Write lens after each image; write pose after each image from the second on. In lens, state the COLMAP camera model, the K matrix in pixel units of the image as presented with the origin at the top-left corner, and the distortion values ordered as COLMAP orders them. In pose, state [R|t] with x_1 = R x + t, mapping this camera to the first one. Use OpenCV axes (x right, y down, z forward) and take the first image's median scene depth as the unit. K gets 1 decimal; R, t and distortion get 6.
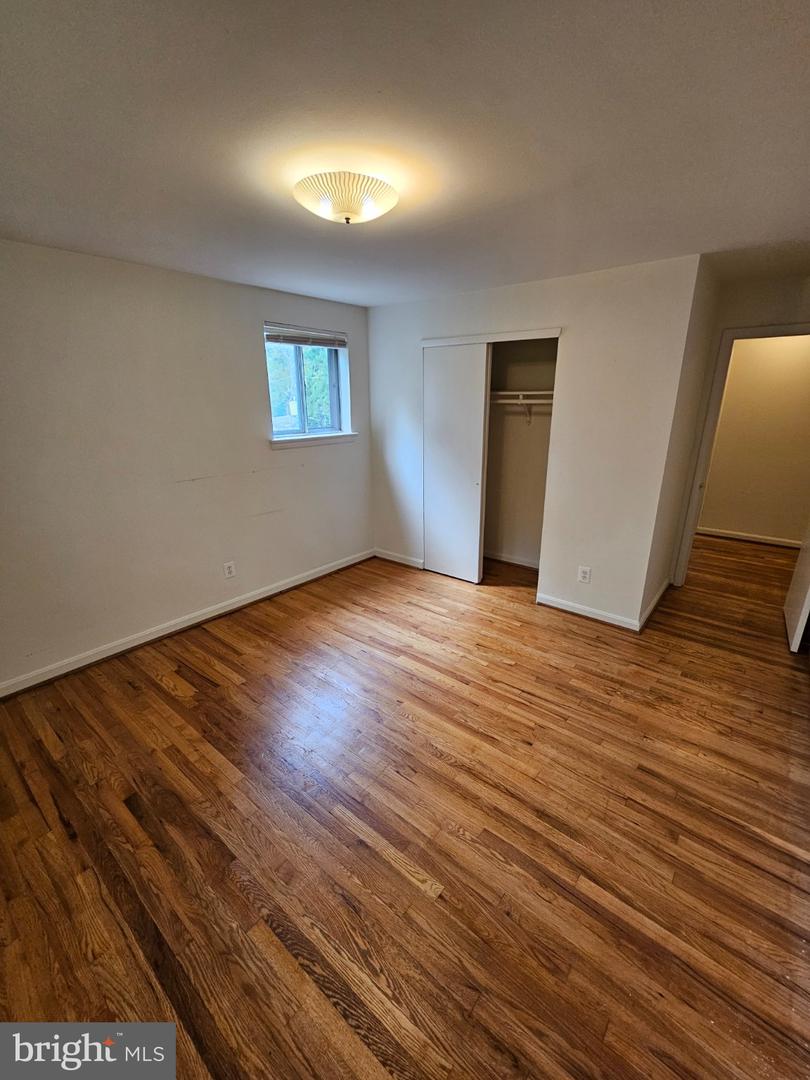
lens RADIAL K [[445.7, 0, 405.2], [0, 445.7, 538.2], [0, 0, 1]] dist [0.001976, 0.000169]
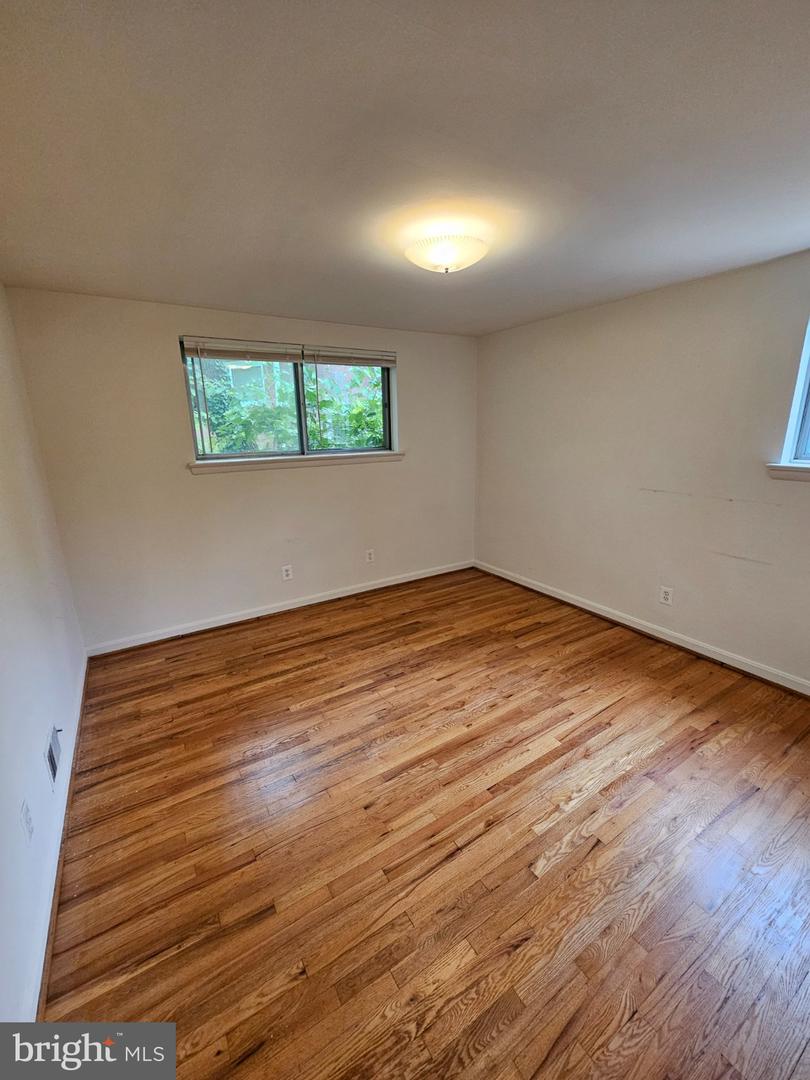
lens RADIAL K [[445.7, 0, 409.4], [0, 445.7, 541.9], [0, 0, 1]] dist [0.001976, 0.000169]
pose [[-0.311969, 0.255148, -0.915191, 0.825853], [-0.262053, 0.902792, 0.341019, -0.289128], [0.913238, 0.346216, -0.214781, 0.979828]]
